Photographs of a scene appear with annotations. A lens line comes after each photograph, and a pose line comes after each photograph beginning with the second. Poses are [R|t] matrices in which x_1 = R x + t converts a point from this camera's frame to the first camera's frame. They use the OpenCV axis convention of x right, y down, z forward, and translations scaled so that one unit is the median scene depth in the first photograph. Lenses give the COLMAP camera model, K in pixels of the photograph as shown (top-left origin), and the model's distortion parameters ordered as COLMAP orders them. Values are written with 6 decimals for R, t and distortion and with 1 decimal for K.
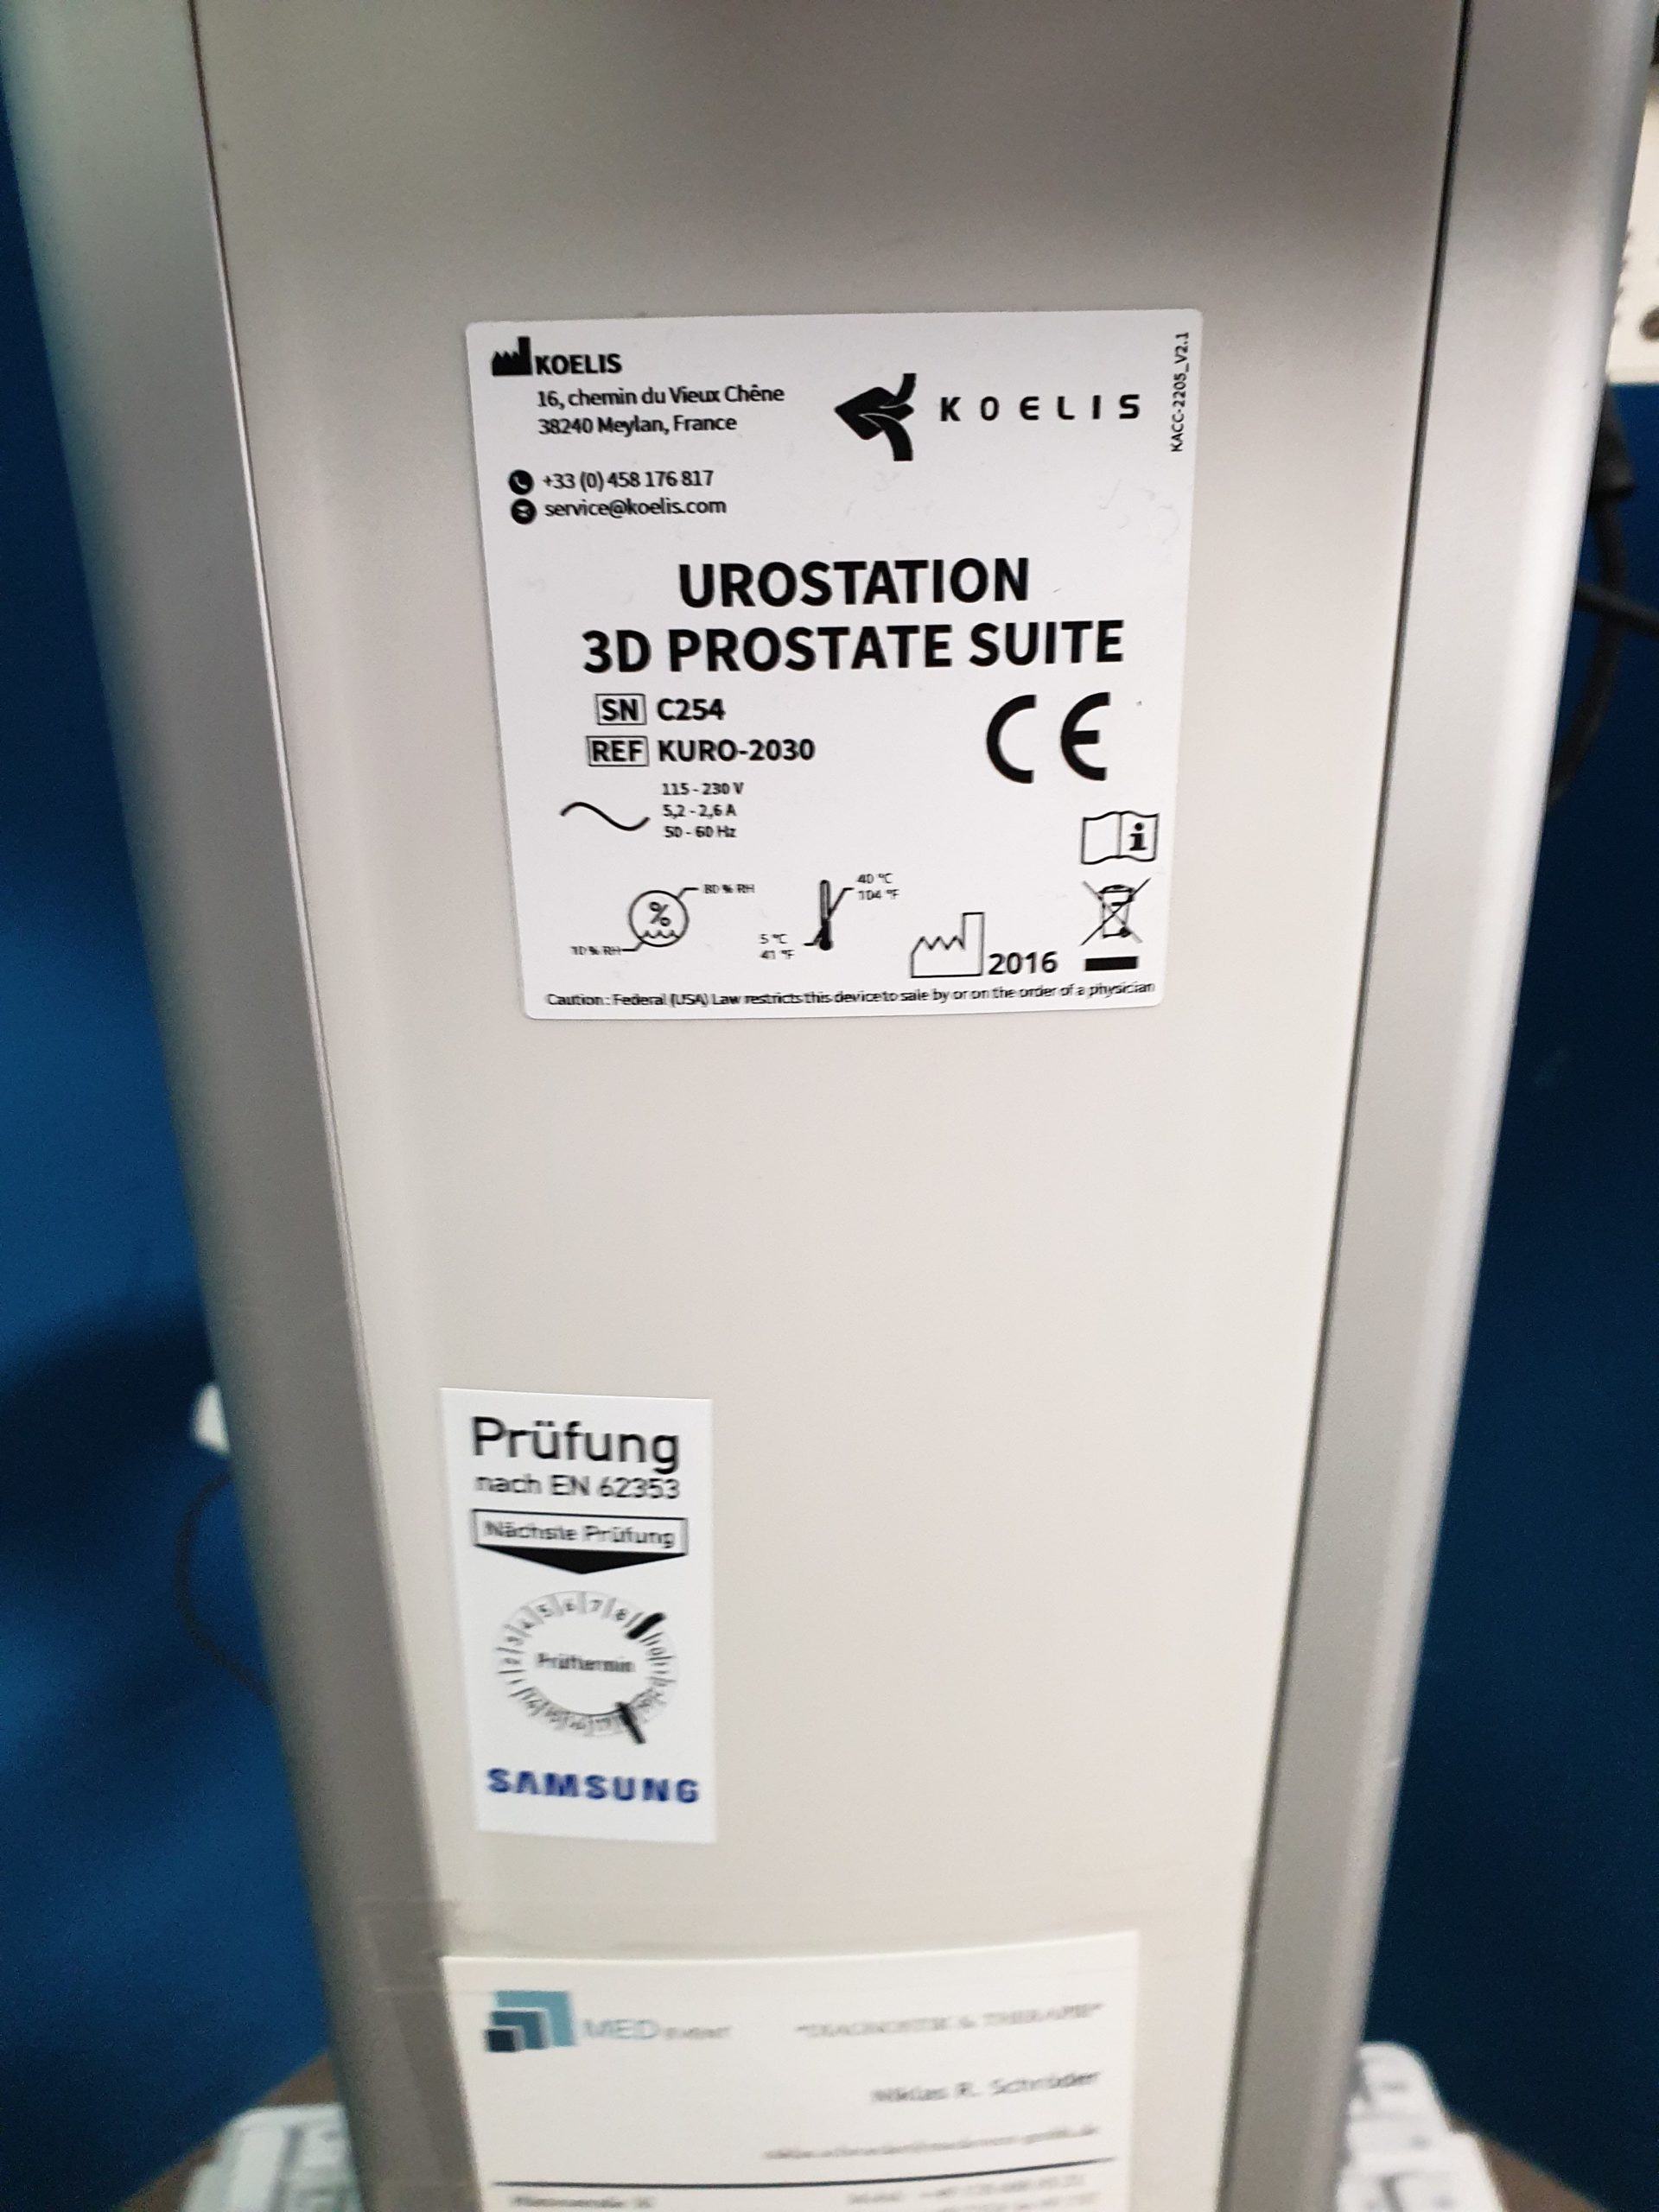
lens RADIAL K [[1698.4, 0, 833.5], [0, 1698.4, 1118.1], [0, 0, 1]] dist [-0.001472, -0.000147]
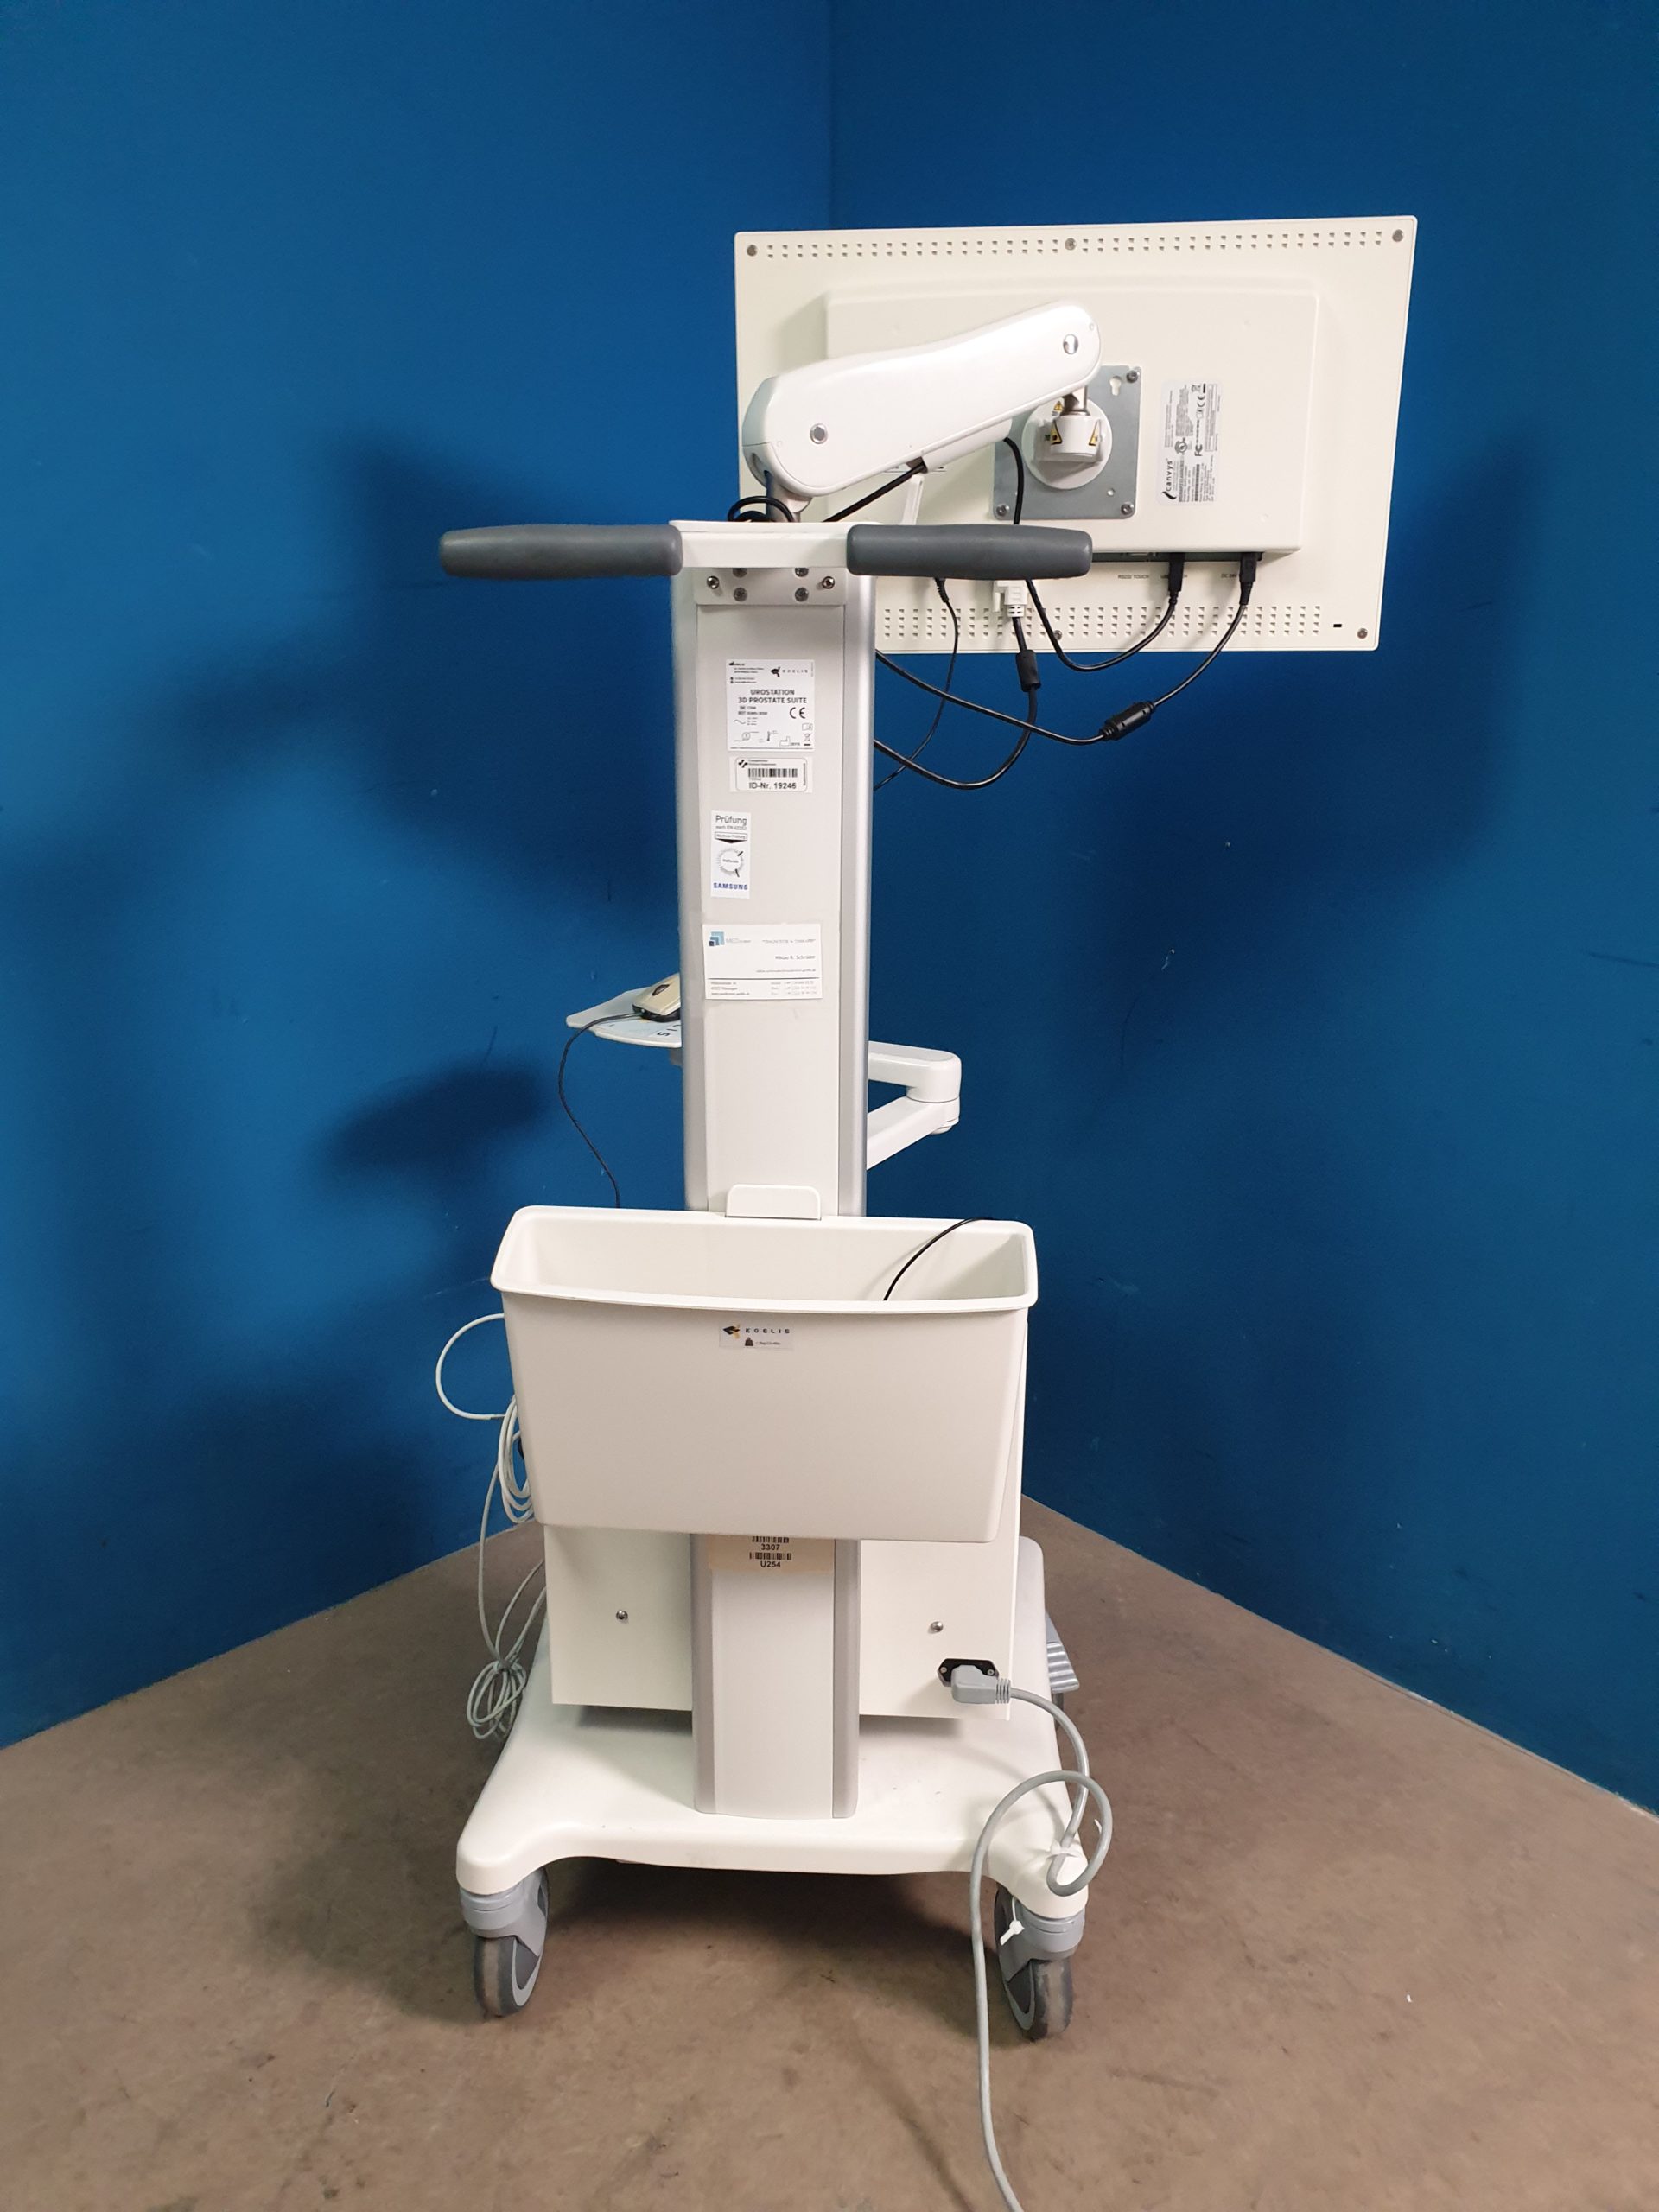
lens RADIAL K [[1698.4, 0, 819.8], [0, 1698.4, 1112.8], [0, 0, 1]] dist [-0.001472, -0.000147]
pose [[0.976522, -0.035402, 0.212491, -1.397942], [0.067896, 0.986709, -0.147635, 2.568920], [-0.204440, 0.158596, 0.965946, -5.841436]]
